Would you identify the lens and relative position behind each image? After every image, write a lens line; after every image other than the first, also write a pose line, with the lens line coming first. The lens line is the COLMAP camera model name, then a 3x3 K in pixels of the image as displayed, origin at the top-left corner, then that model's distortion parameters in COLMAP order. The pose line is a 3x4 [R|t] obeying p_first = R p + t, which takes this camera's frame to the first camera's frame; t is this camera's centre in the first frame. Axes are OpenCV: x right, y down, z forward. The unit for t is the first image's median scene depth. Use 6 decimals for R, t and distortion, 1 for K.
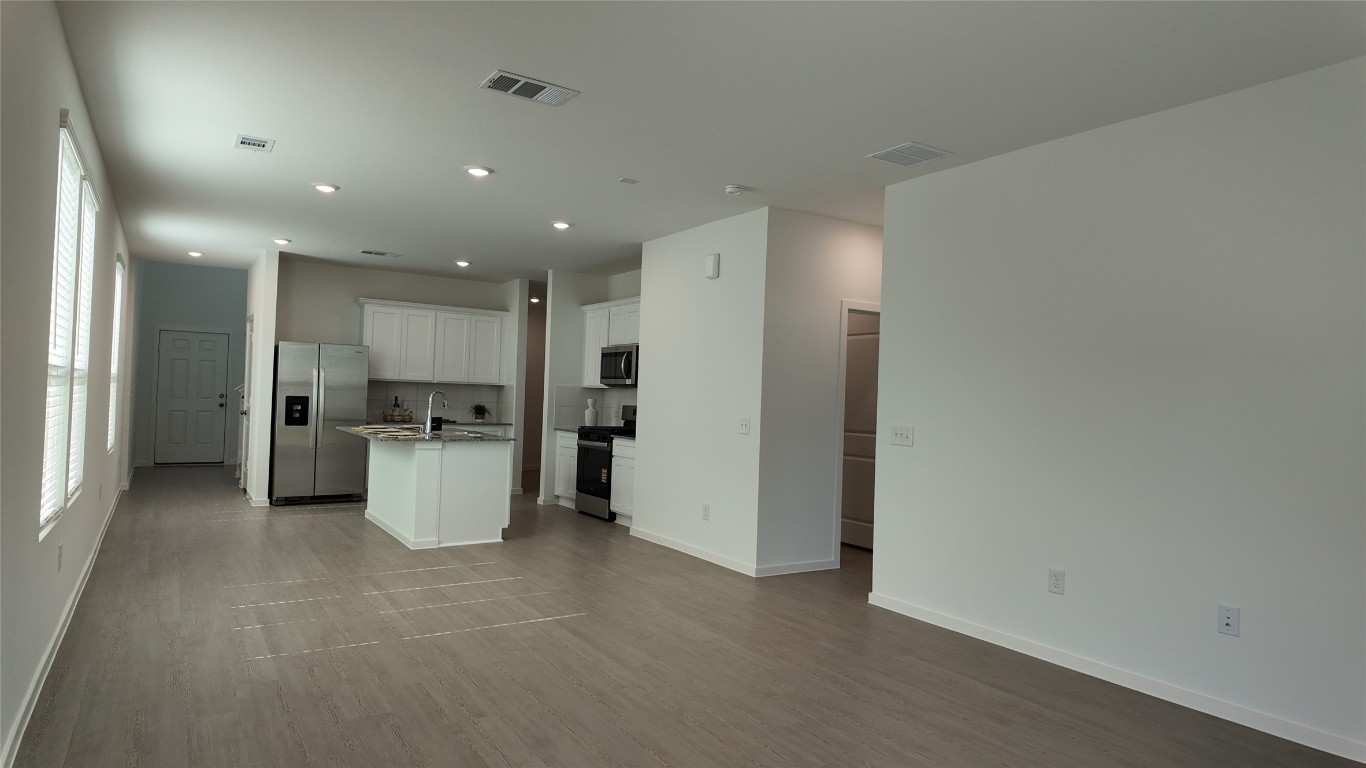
lens RADIAL K [[795.5, 0, 687.6], [0, 795.5, 381.9], [0, 0, 1]] dist [0.070805, -0.069972]
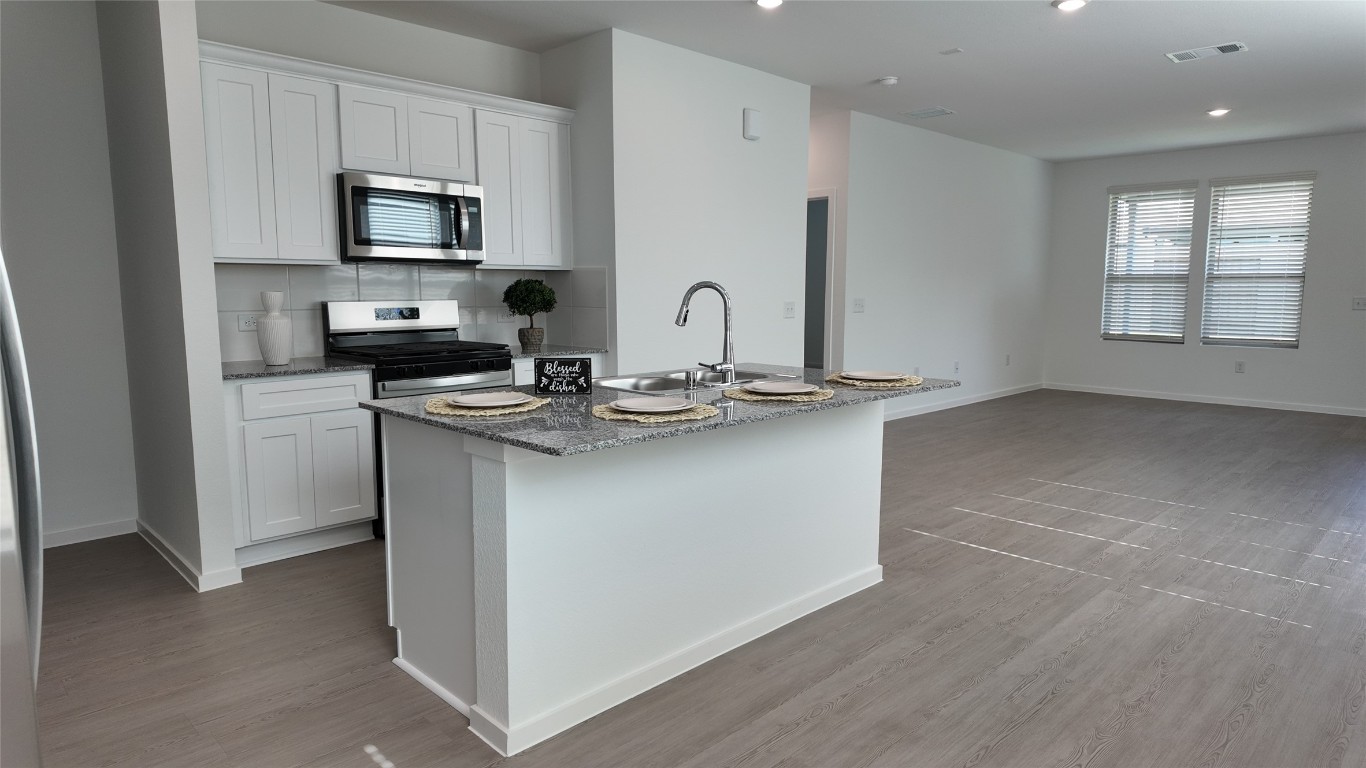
lens RADIAL K [[795.5, 0, 687.6], [0, 795.5, 381.9], [0, 0, 1]] dist [0.070805, -0.069972]
pose [[-0.205580, -0.151503, 0.966842, -0.601586], [-0.024223, 0.988429, 0.149736, -0.000337], [-0.978340, 0.007363, -0.206871, 0.913098]]
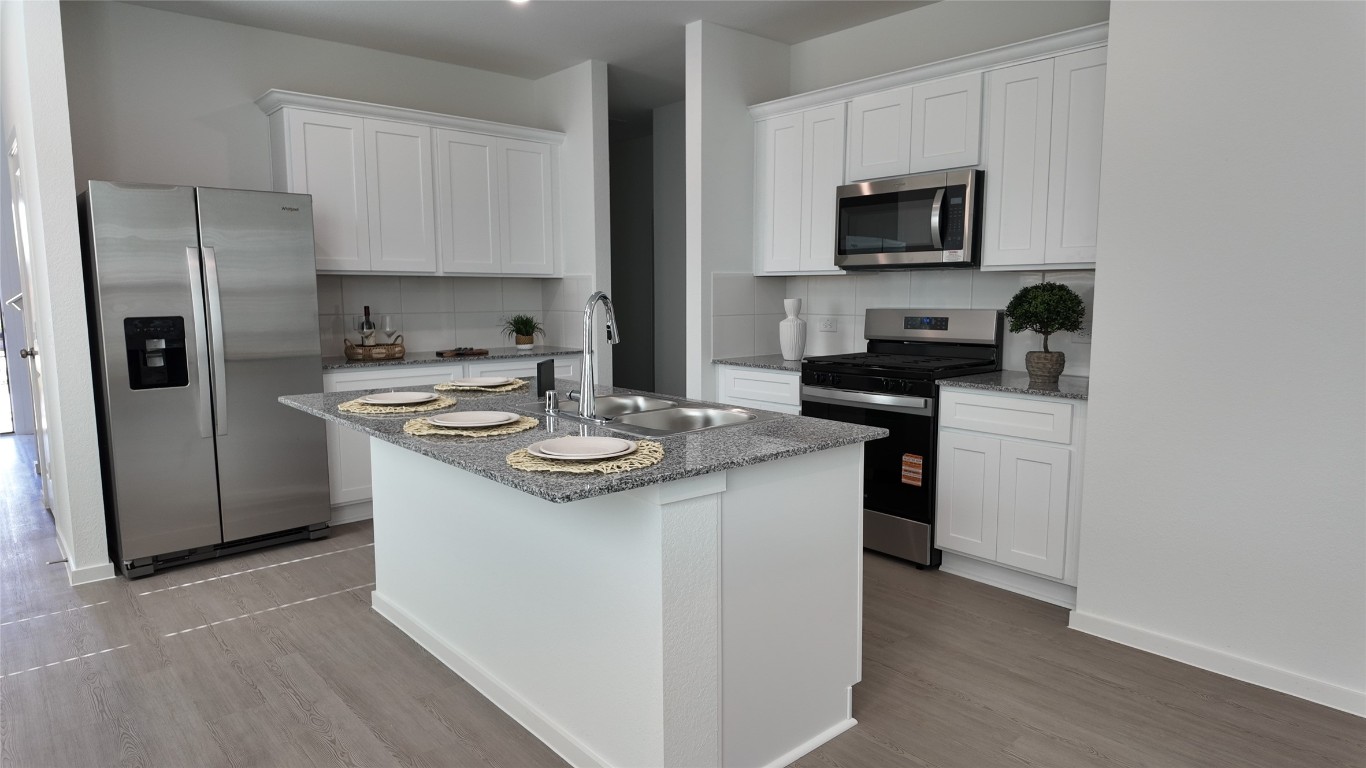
lens RADIAL K [[809.2, 0, 683.0], [0, 809.2, 384.0], [0, 0, 1]] dist [0.009067, 0.001820]
pose [[0.988177, -0.051829, 0.144291, -0.275285], [0.031241, 0.989451, 0.141459, 0.001219], [-0.150100, -0.135279, 0.979372, 0.541362]]
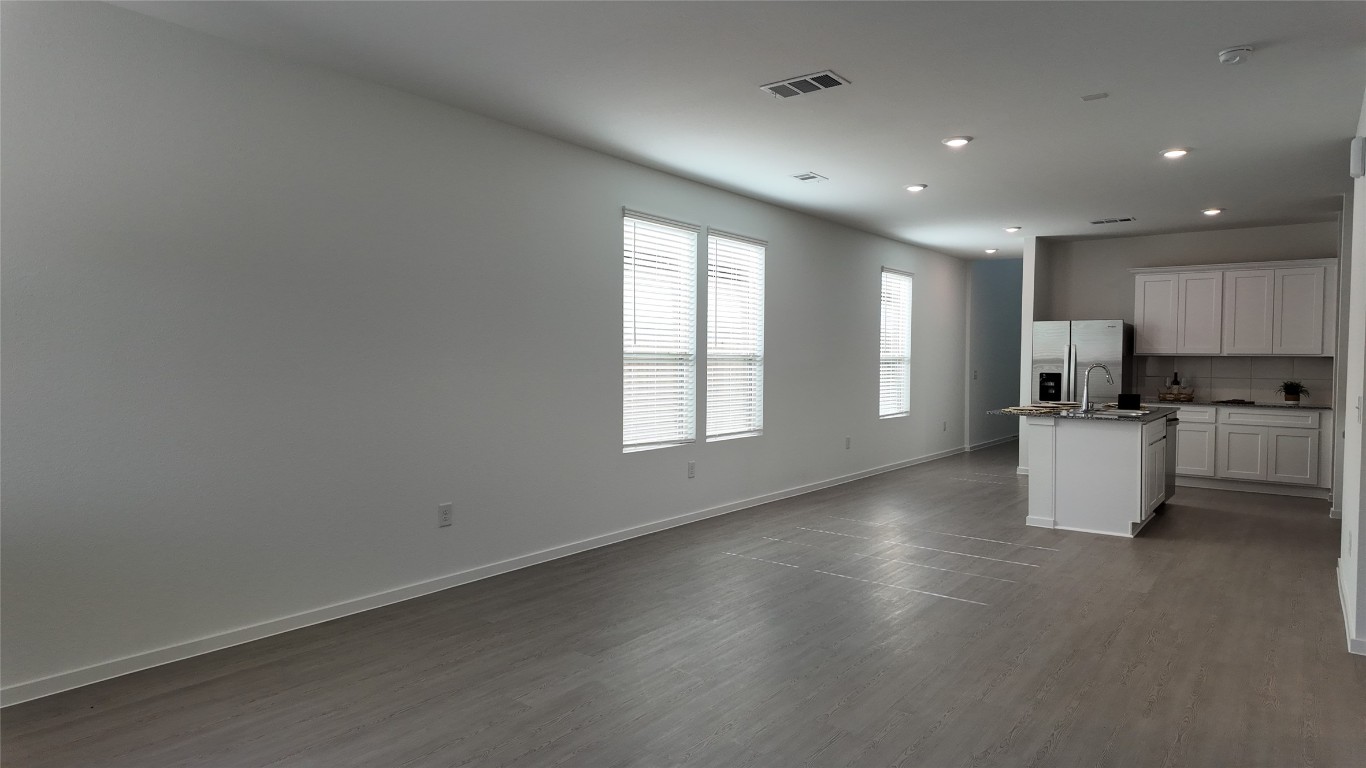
lens RADIAL K [[795.5, 0, 687.6], [0, 795.5, 381.9], [0, 0, 1]] dist [0.070805, -0.069972]
pose [[0.335403, -0.002147, -0.942072, 0.338442], [0.022514, 0.999730, 0.005737, 0.012423], [0.941806, -0.023134, 0.335360, 0.204174]]
